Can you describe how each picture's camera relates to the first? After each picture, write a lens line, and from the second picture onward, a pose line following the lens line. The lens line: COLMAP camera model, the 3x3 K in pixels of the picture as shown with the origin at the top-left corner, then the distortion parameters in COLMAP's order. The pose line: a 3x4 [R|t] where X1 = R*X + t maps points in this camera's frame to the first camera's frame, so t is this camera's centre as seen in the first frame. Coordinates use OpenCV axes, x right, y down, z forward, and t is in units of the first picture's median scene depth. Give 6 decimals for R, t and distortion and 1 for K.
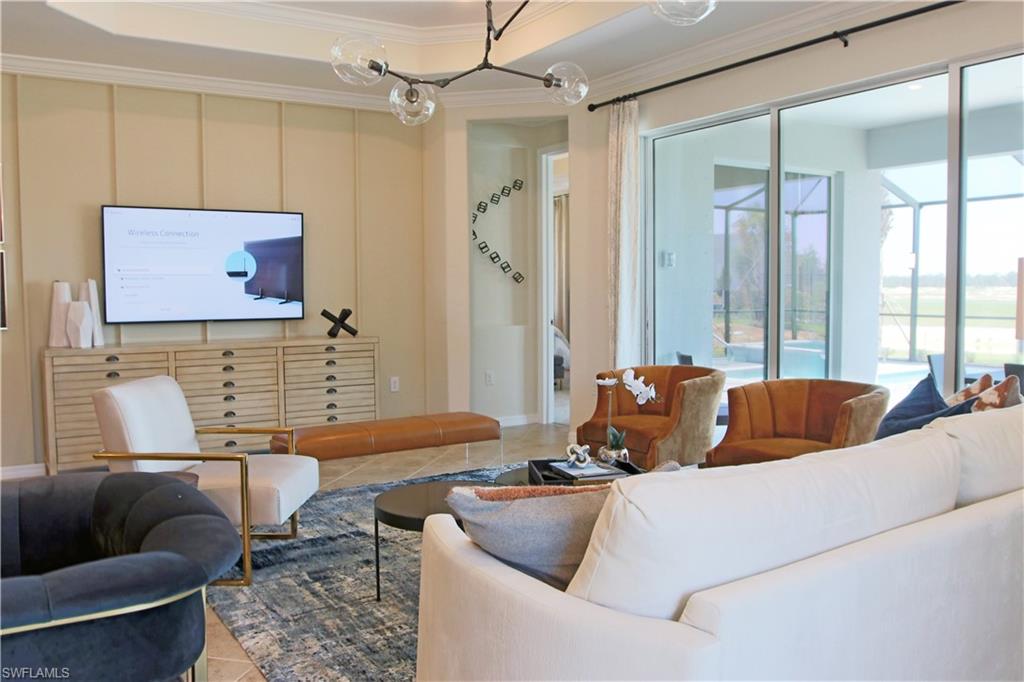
lens RADIAL K [[827.7, 0, 512.0], [0, 827.7, 341.0], [0, 0, 1]] dist [-0.084381, 0.017505]
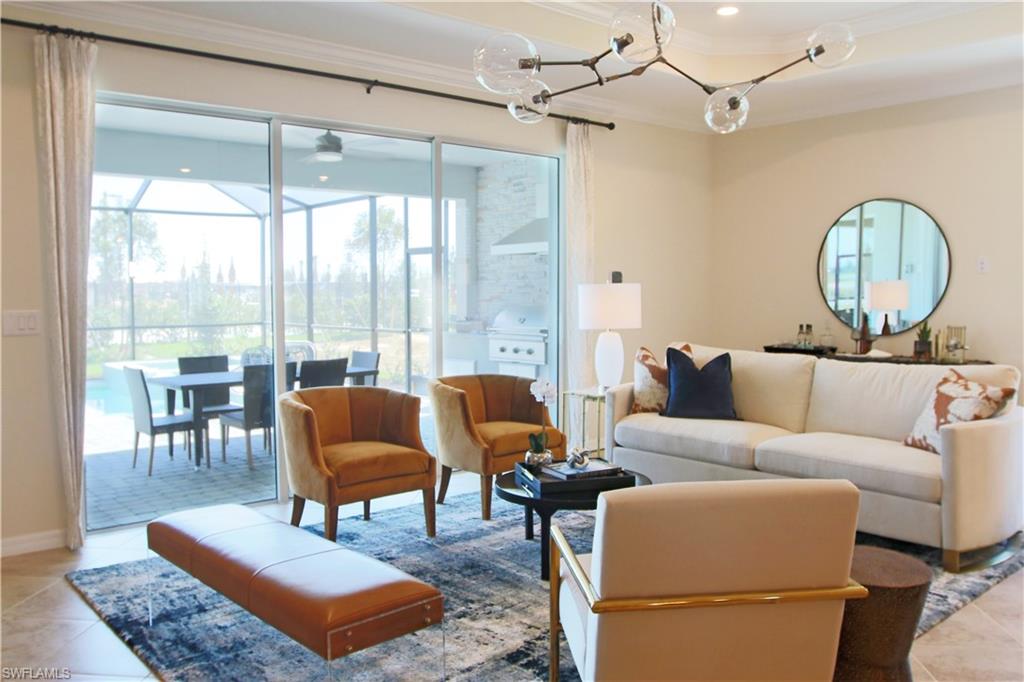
lens RADIAL K [[827.7, 0, 512.0], [0, 827.7, 341.0], [0, 0, 1]] dist [-0.084381, 0.017505]
pose [[-0.152392, -0.060253, 0.986482, -0.567275], [0.057831, 0.995886, 0.069761, -0.058529], [-0.986627, 0.067680, -0.148280, 0.708707]]
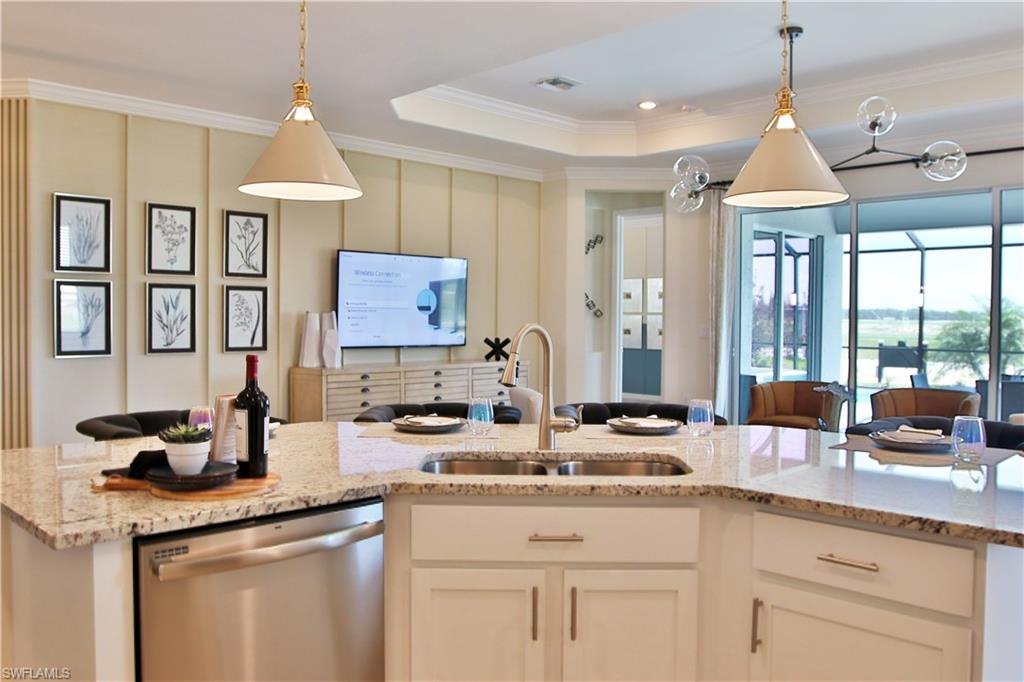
lens RADIAL K [[827.7, 0, 512.0], [0, 827.7, 341.0], [0, 0, 1]] dist [-0.084381, 0.017505]
pose [[0.977276, 0.007792, 0.211828, -0.465029], [-0.000375, 0.999386, -0.035032, 0.009675], [-0.211971, 0.034157, 0.976679, -0.221920]]
